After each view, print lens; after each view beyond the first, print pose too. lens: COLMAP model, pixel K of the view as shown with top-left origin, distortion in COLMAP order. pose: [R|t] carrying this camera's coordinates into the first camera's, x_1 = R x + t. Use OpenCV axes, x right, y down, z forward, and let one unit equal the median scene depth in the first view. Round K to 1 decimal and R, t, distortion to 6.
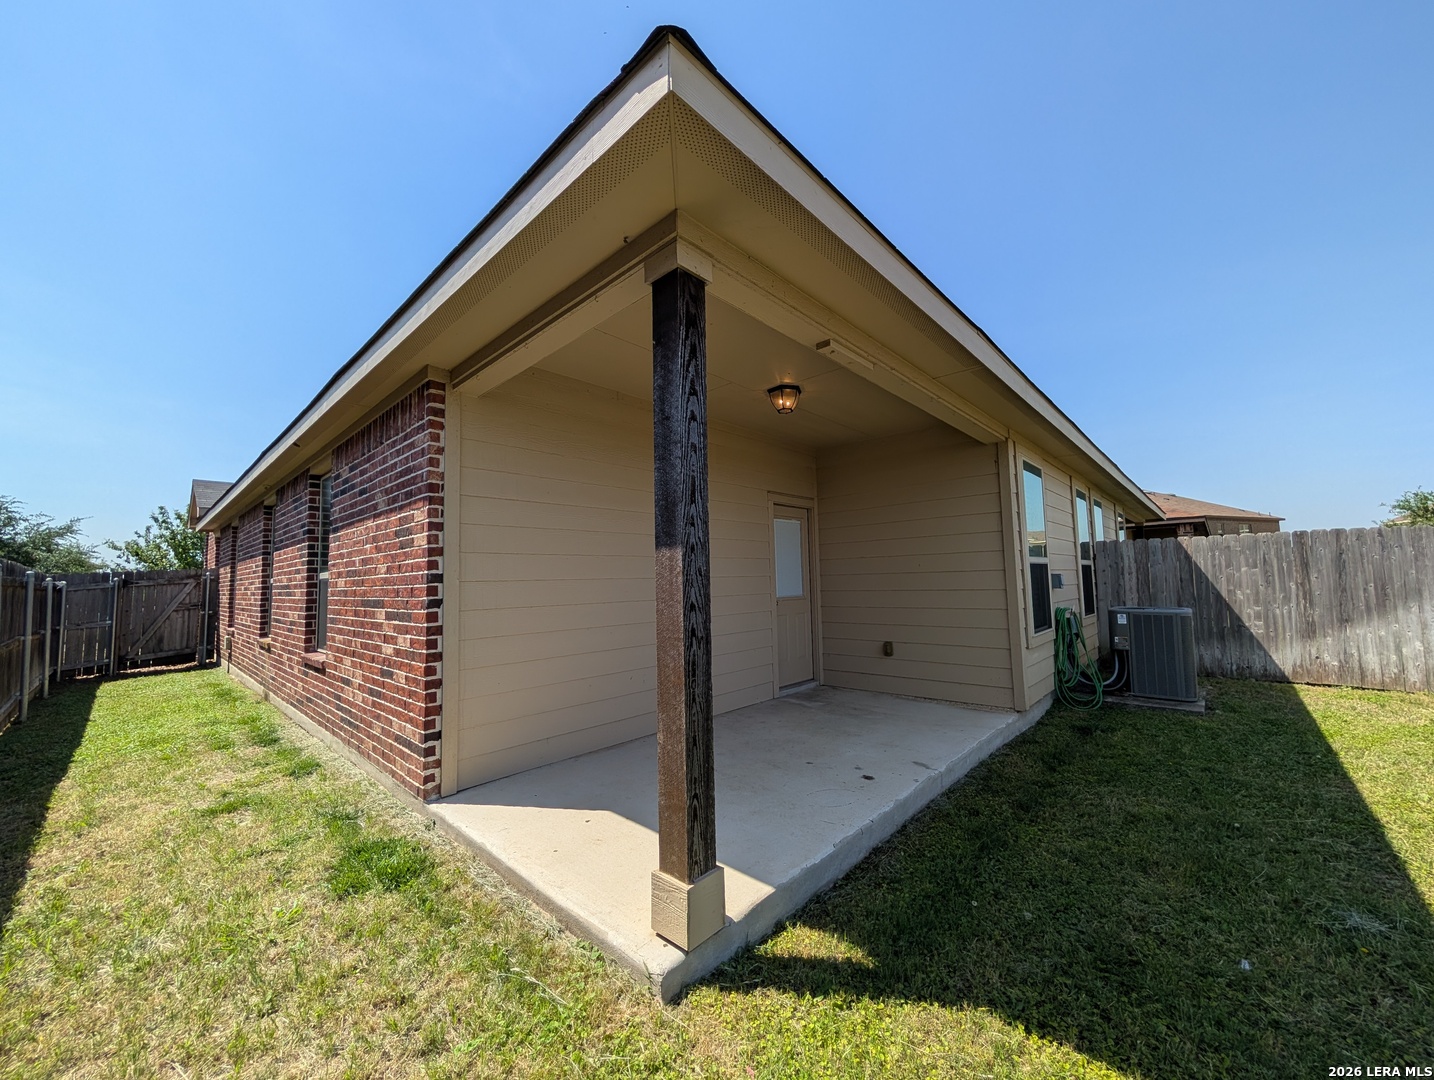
lens RADIAL K [[545.2, 0, 723.2], [0, 545.2, 539.4], [0, 0, 1]] dist [0.000398, 0.000322]
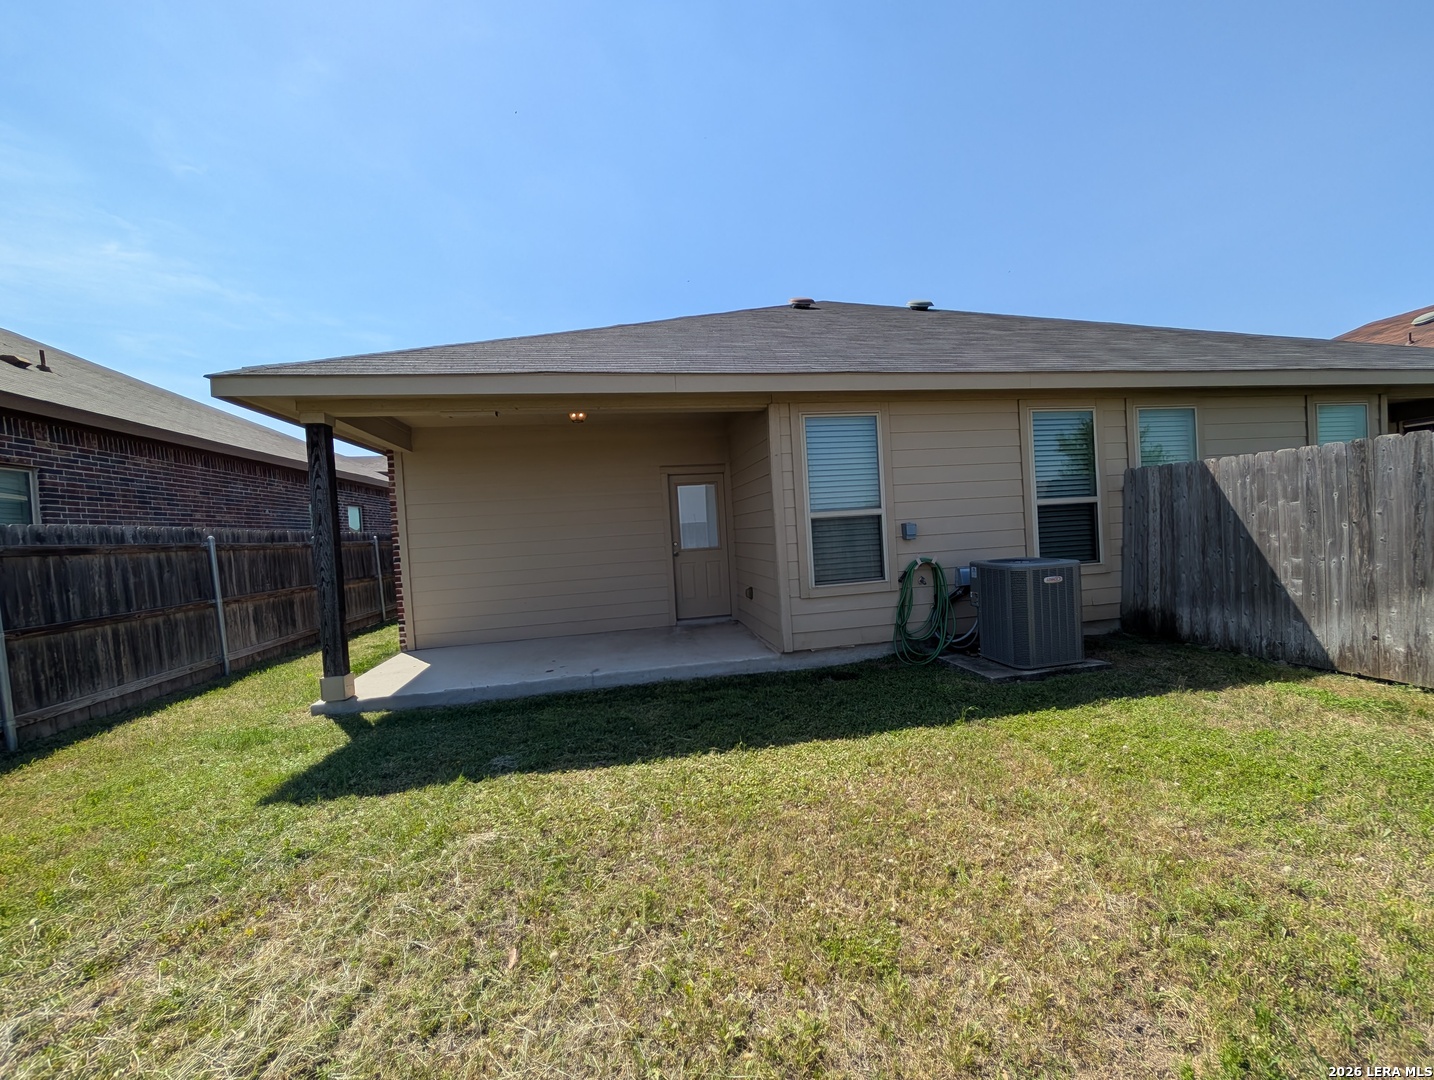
lens RADIAL K [[545.2, 0, 720.0], [0, 545.2, 539.8], [0, 0, 1]] dist [0.000398, 0.000322]
pose [[0.797627, -0.012363, -0.603024, 0.831813], [0.086393, 0.991823, 0.093938, -0.023153], [0.596931, -0.127025, 0.792173, 0.047550]]
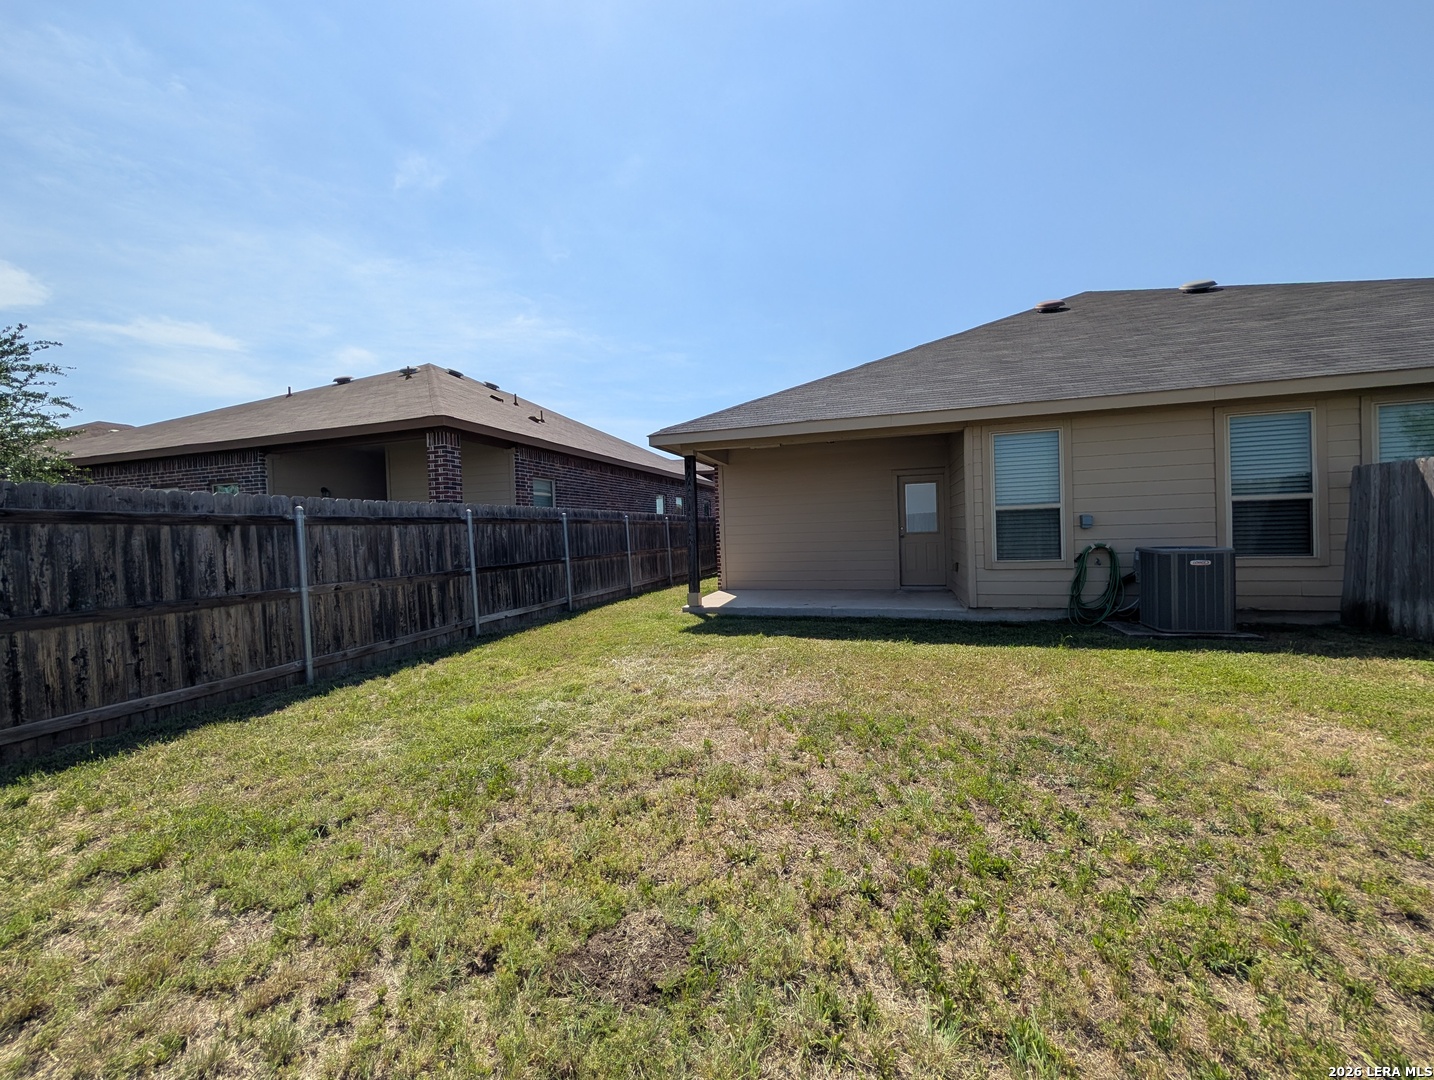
lens RADIAL K [[545.2, 0, 719.0], [0, 545.2, 540.9], [0, 0, 1]] dist [0.000398, 0.000322]
pose [[0.429642, 0.027158, -0.902591, 1.209094], [0.091426, 0.993103, 0.073401, -0.037249], [0.898359, -0.114056, 0.424196, -0.200934]]
